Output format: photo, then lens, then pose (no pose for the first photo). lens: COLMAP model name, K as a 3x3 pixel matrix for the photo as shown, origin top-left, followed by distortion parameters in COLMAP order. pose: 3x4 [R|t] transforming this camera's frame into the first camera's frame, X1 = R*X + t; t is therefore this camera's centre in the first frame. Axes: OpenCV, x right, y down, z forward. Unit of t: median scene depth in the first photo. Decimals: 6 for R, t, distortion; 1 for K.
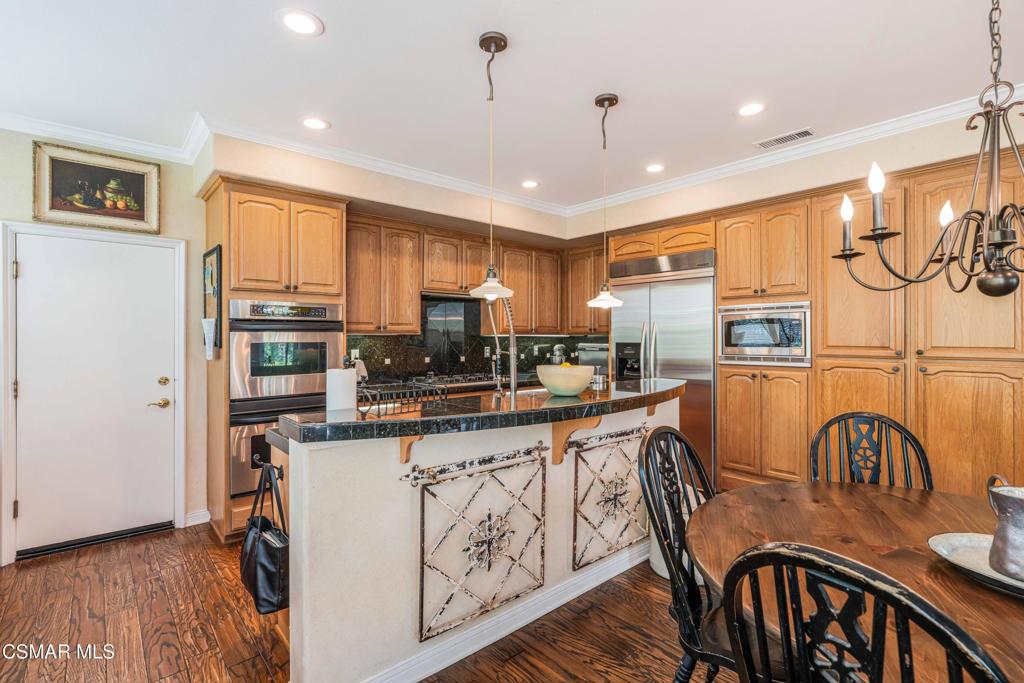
lens RADIAL K [[475.7, 0, 511.6], [0, 475.7, 339.6], [0, 0, 1]] dist [-0.009112, 0.000983]
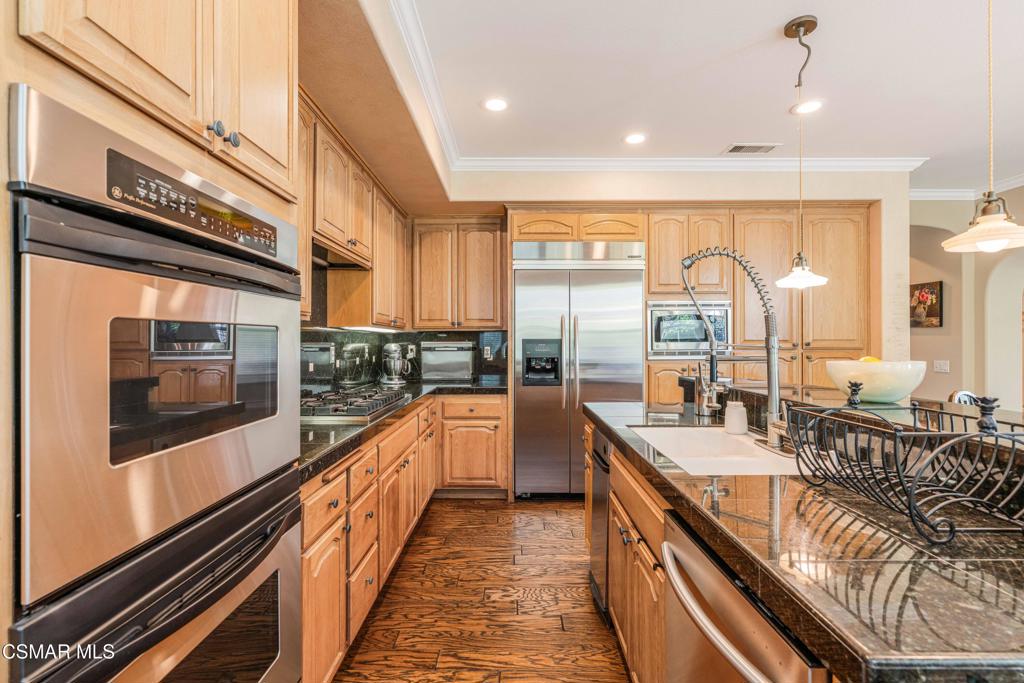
lens RADIAL K [[475.7, 0, 510.3], [0, 475.7, 341.3], [0, 0, 1]] dist [-0.009112, 0.000983]
pose [[0.656272, -0.003463, 0.754517, -0.524102], [0.005005, 0.999987, 0.000237, 0.012264], [-0.754508, 0.003621, 0.656281, 0.603765]]
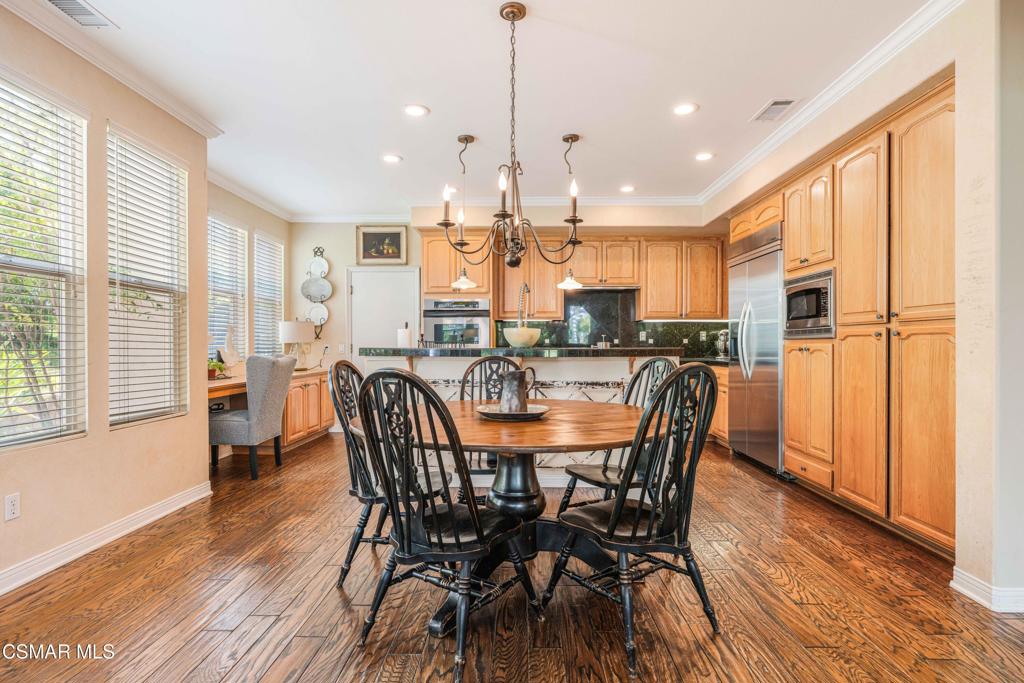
lens RADIAL K [[524.7, 0, 511.6], [0, 524.7, 343.9], [0, 0, 1]] dist [0.001312, -0.000602]
pose [[0.747119, 0.001557, -0.664688, 0.731082], [-0.002975, 0.999995, -0.001001, 0.063003], [0.664684, 0.002726, 0.747120, -0.174806]]
